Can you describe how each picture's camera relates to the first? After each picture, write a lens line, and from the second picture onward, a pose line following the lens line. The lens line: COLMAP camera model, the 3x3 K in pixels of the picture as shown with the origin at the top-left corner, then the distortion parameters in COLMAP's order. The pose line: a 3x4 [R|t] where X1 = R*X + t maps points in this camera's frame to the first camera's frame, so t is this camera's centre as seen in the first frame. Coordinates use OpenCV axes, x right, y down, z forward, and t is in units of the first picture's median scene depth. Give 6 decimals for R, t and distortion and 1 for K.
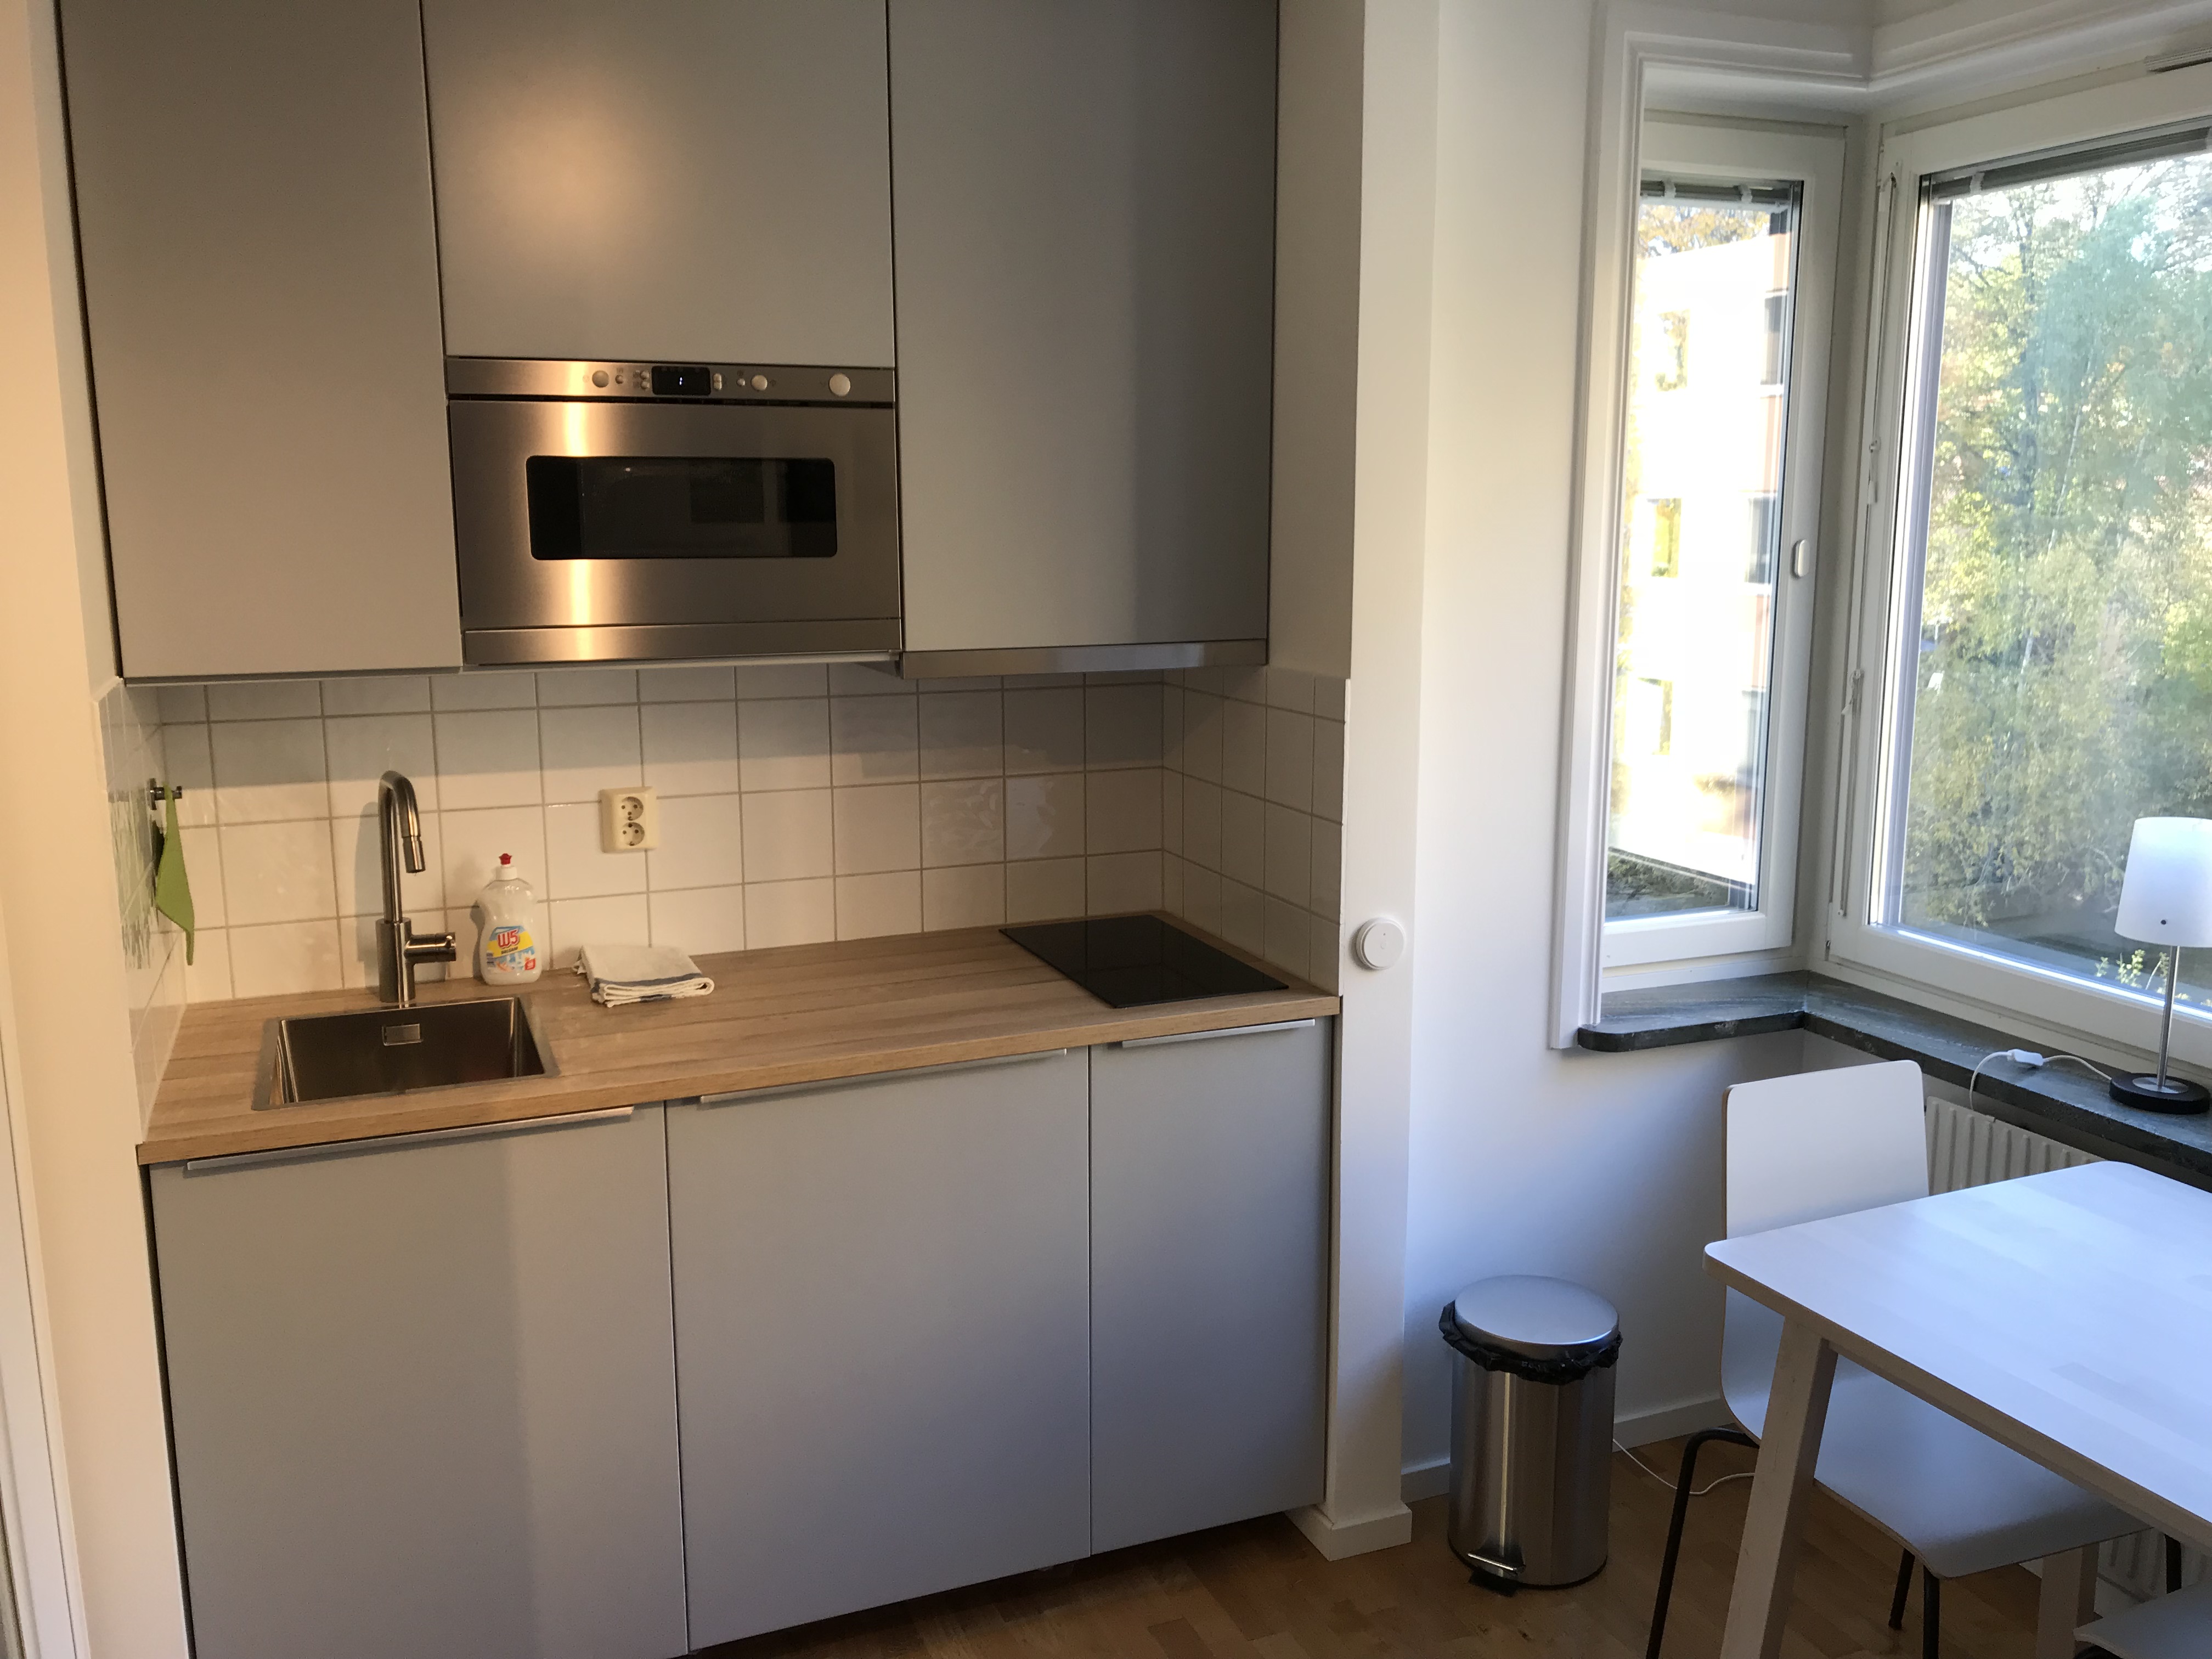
lens RADIAL K [[1819.3, 0, 1106.0], [0, 1819.3, 829.5], [0, 0, 1]] dist [0.031360, -0.010007]
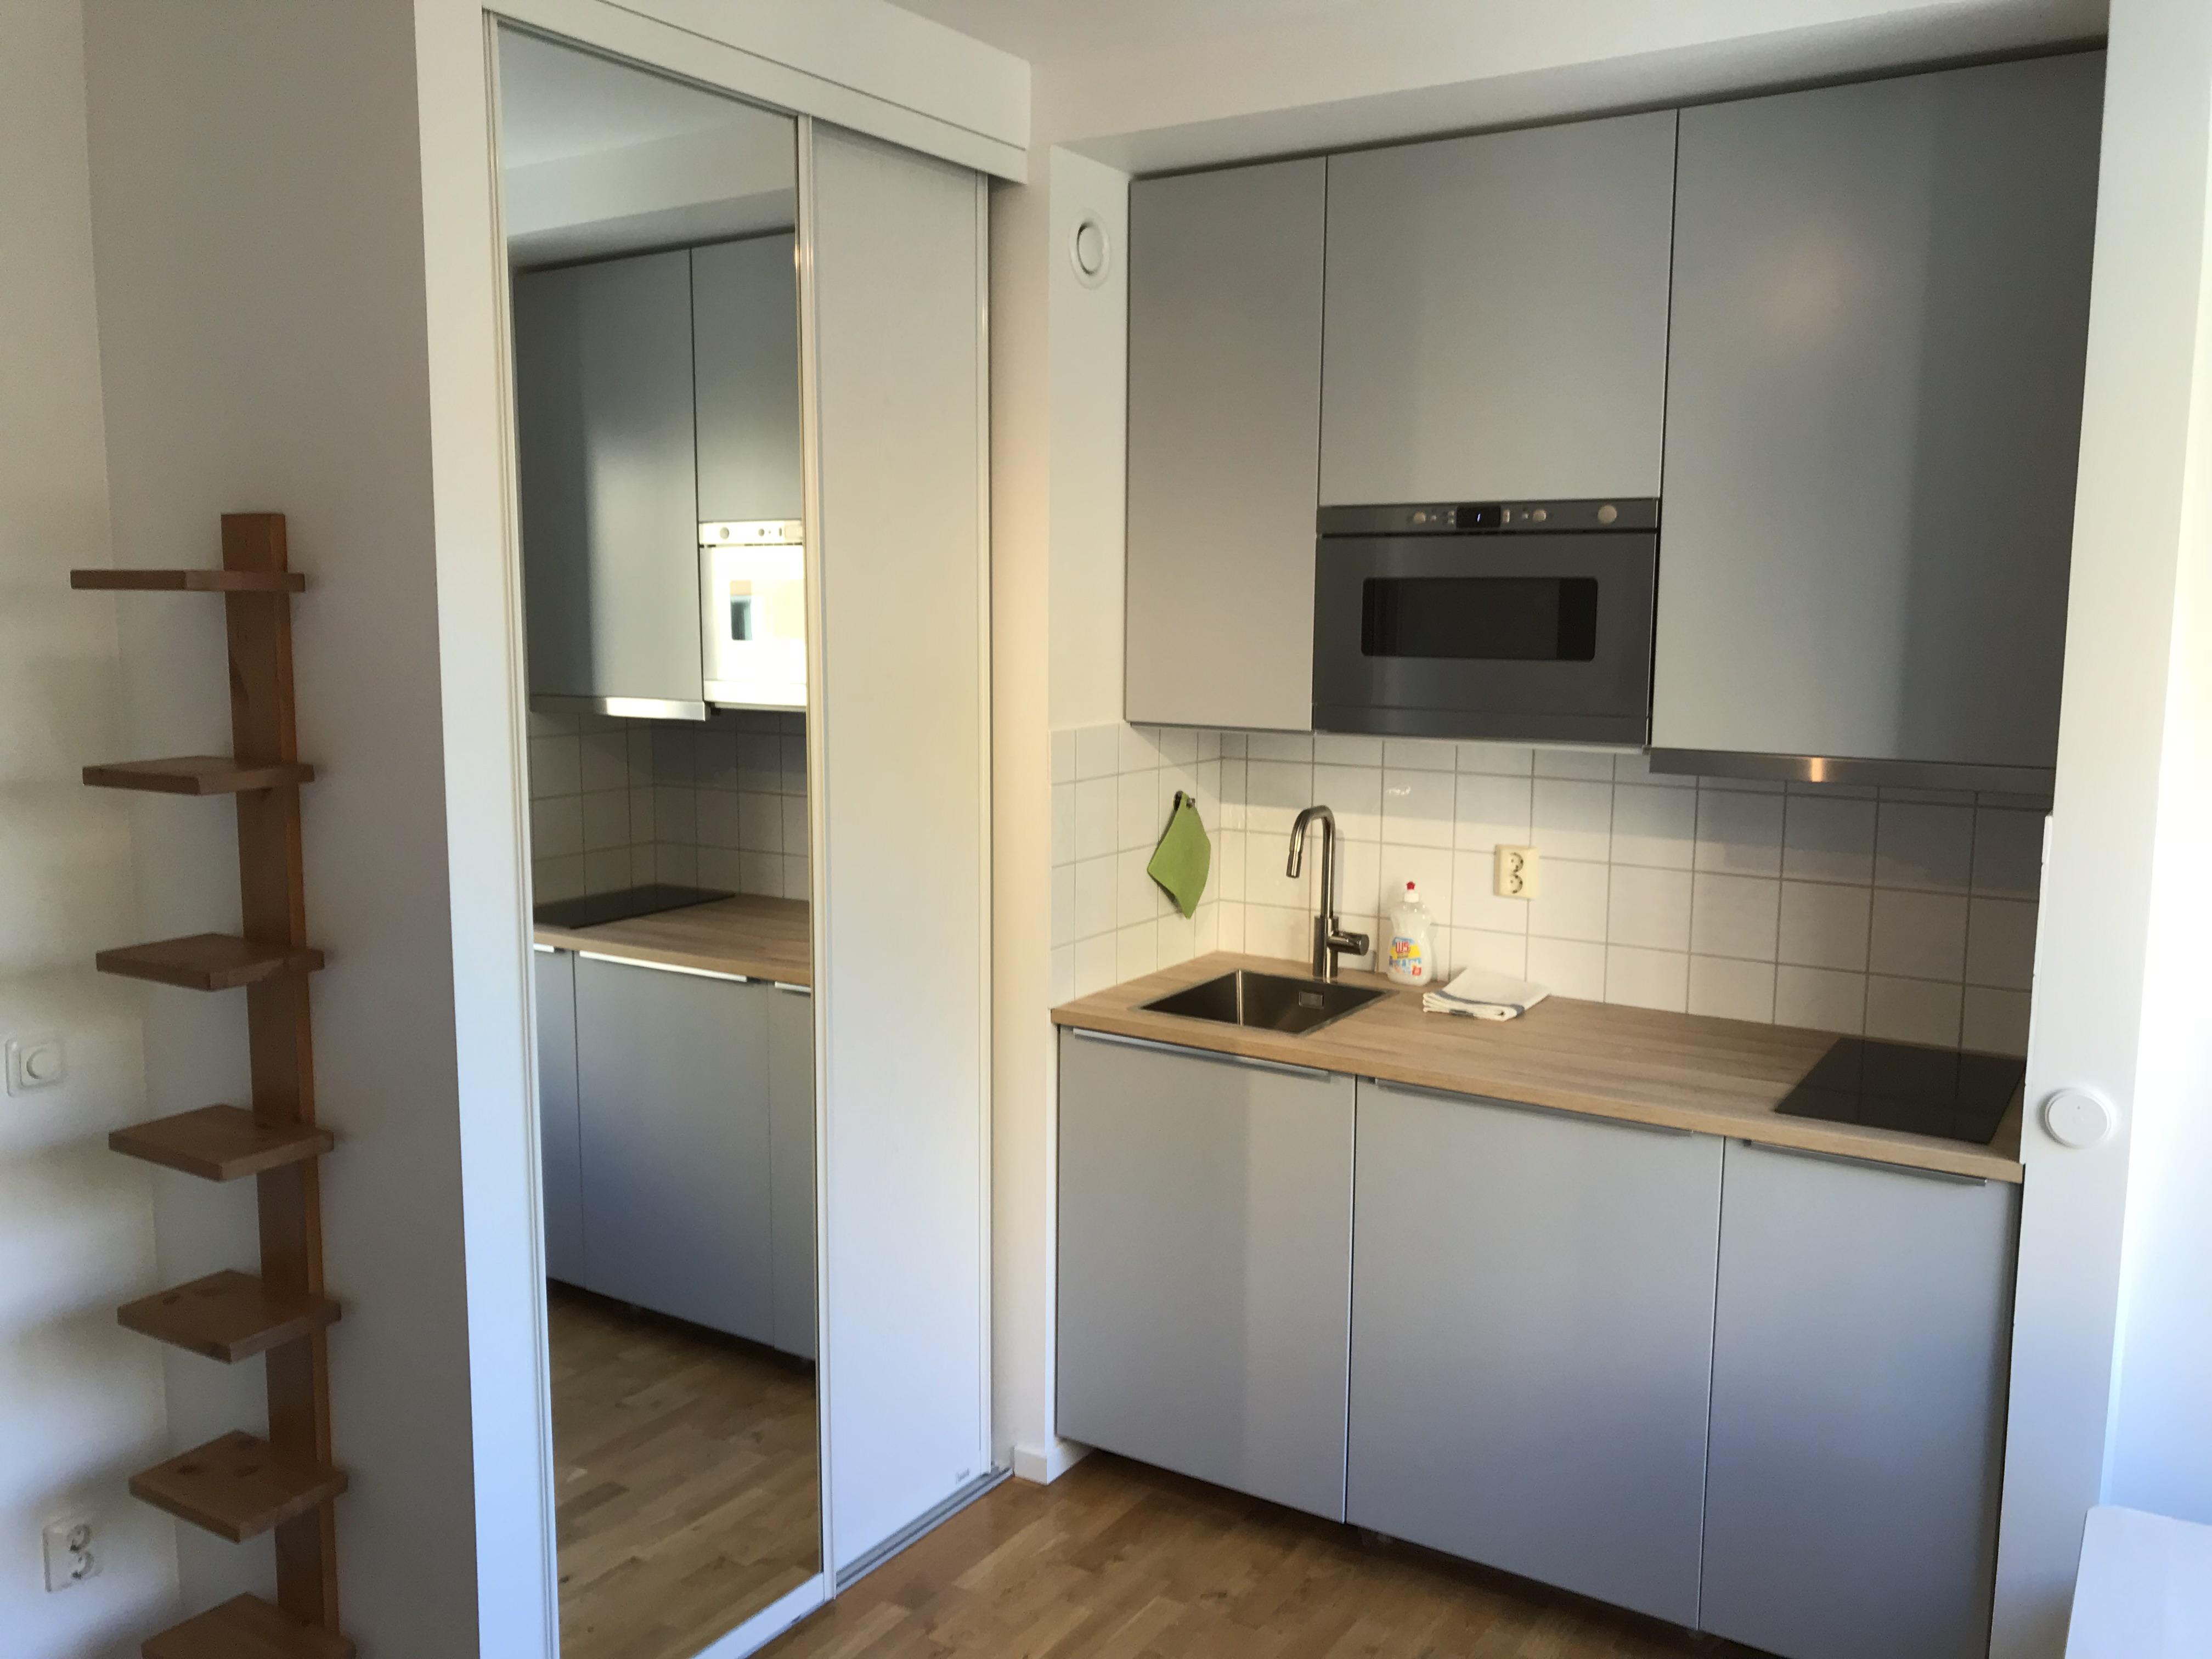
lens RADIAL K [[1819.3, 0, 1106.0], [0, 1819.3, 829.5], [0, 0, 1]] dist [0.031360, -0.010007]
pose [[0.557411, 0.115241, -0.822200, 0.613199], [-0.153743, 0.987519, 0.034183, -0.034468], [0.815878, 0.107354, 0.568171, 0.095918]]
